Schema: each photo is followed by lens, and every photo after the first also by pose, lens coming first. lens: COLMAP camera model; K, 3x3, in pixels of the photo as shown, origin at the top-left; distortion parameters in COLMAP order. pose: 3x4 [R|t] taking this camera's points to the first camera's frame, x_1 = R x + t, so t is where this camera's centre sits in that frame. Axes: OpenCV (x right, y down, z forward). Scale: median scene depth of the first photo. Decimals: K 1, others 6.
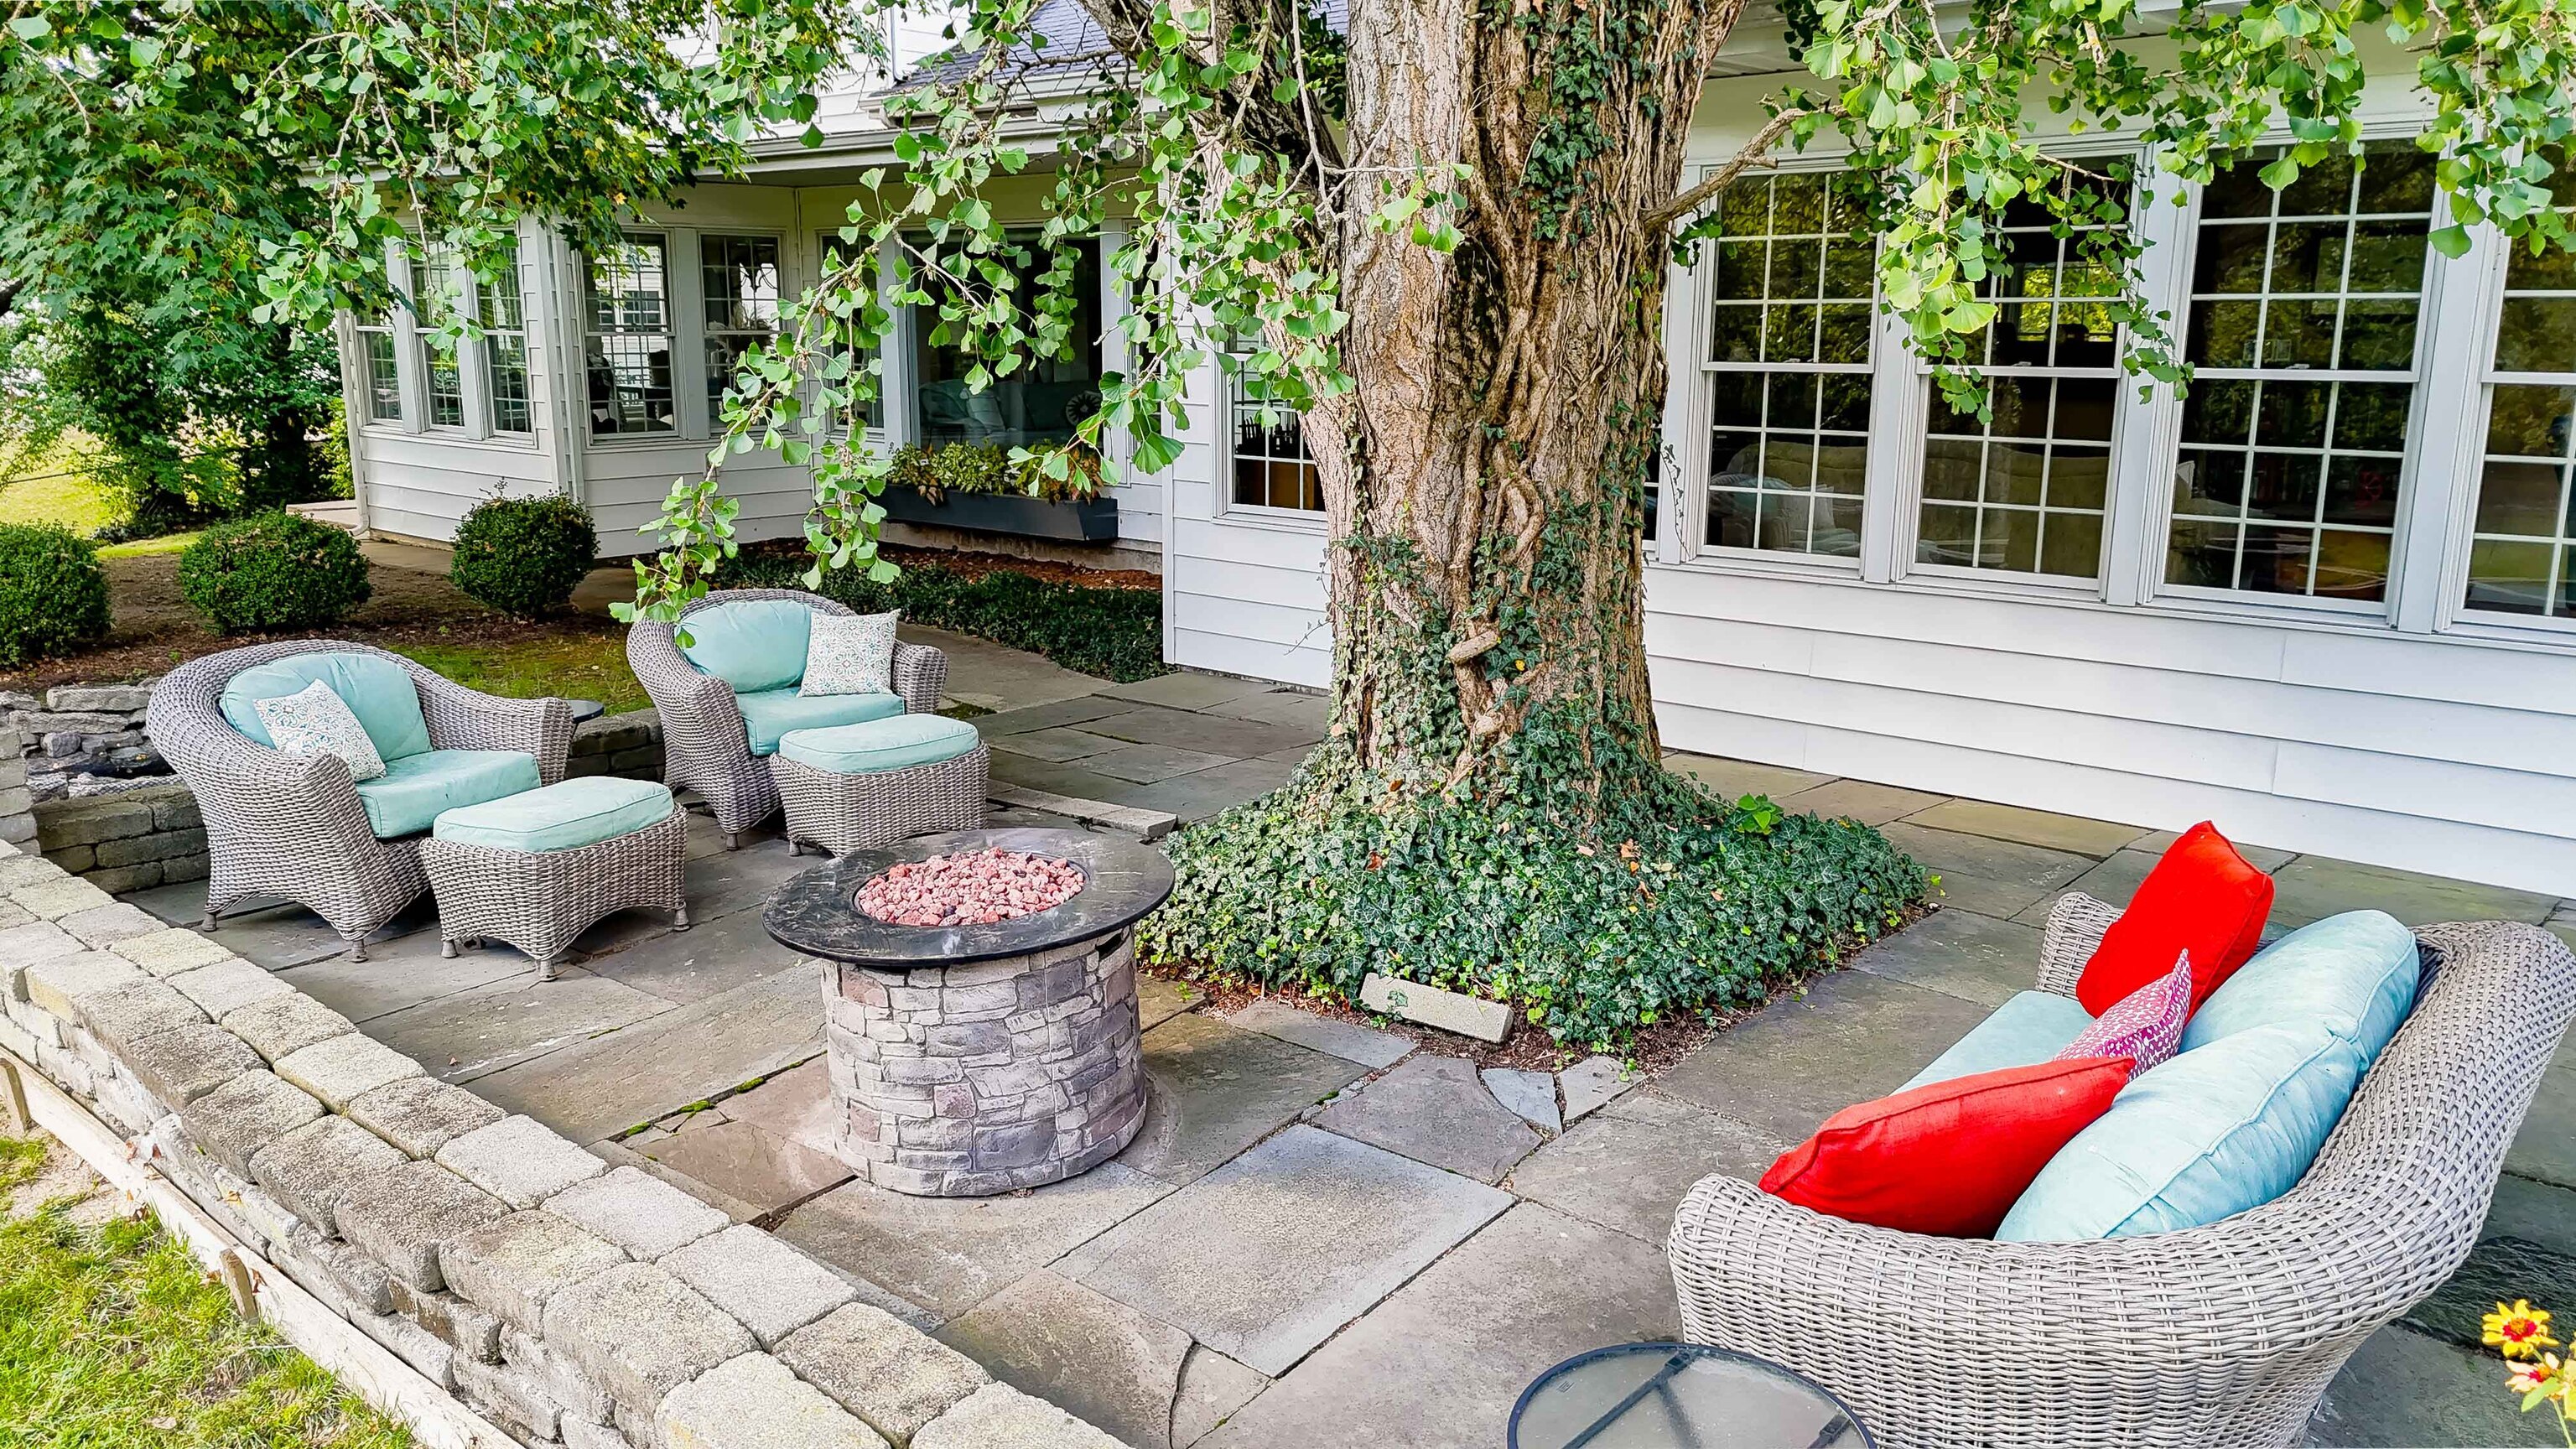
lens RADIAL K [[1906.5, 0, 1288.0], [0, 1906.5, 724.5], [0, 0, 1]] dist [0.080430, -0.059711]
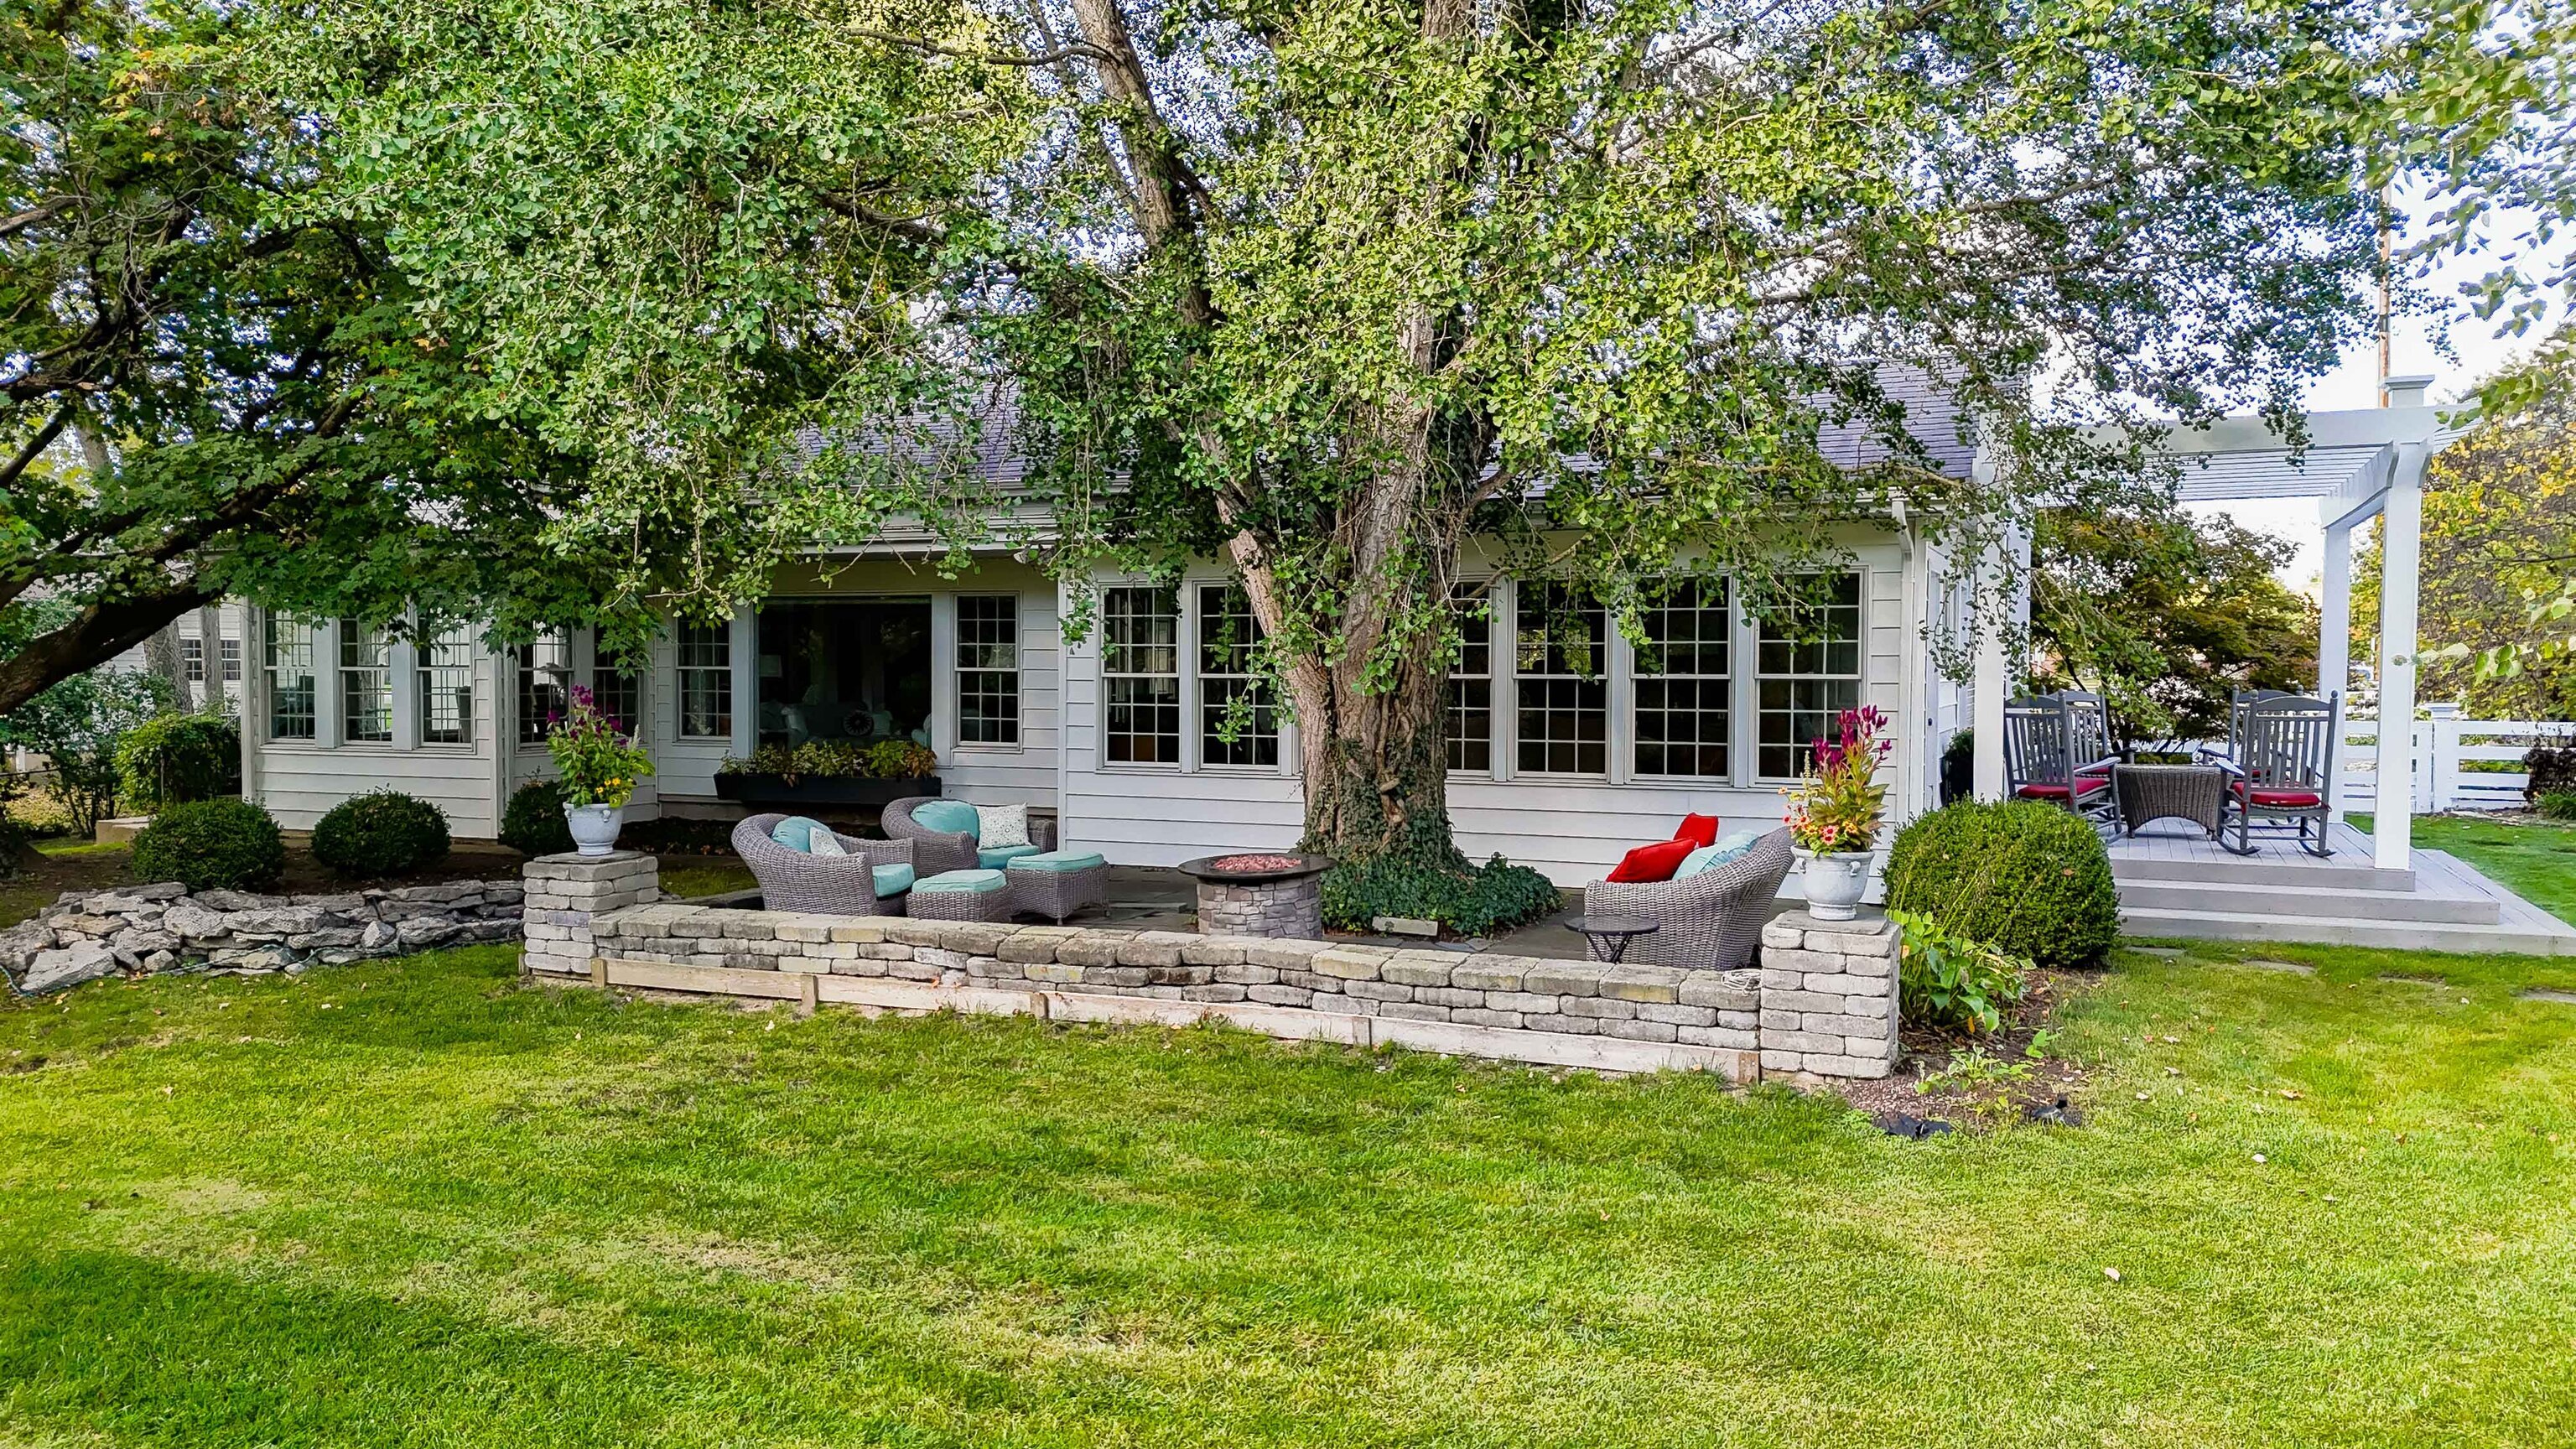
lens RADIAL K [[1906.5, 0, 1288.0], [0, 1906.5, 724.5], [0, 0, 1]] dist [0.080430, -0.059711]
pose [[0.952479, -0.008122, 0.304496, -0.711889], [0.061695, 0.984070, -0.166735, 0.260190], [-0.298291, 0.177598, 0.937807, -1.121020]]
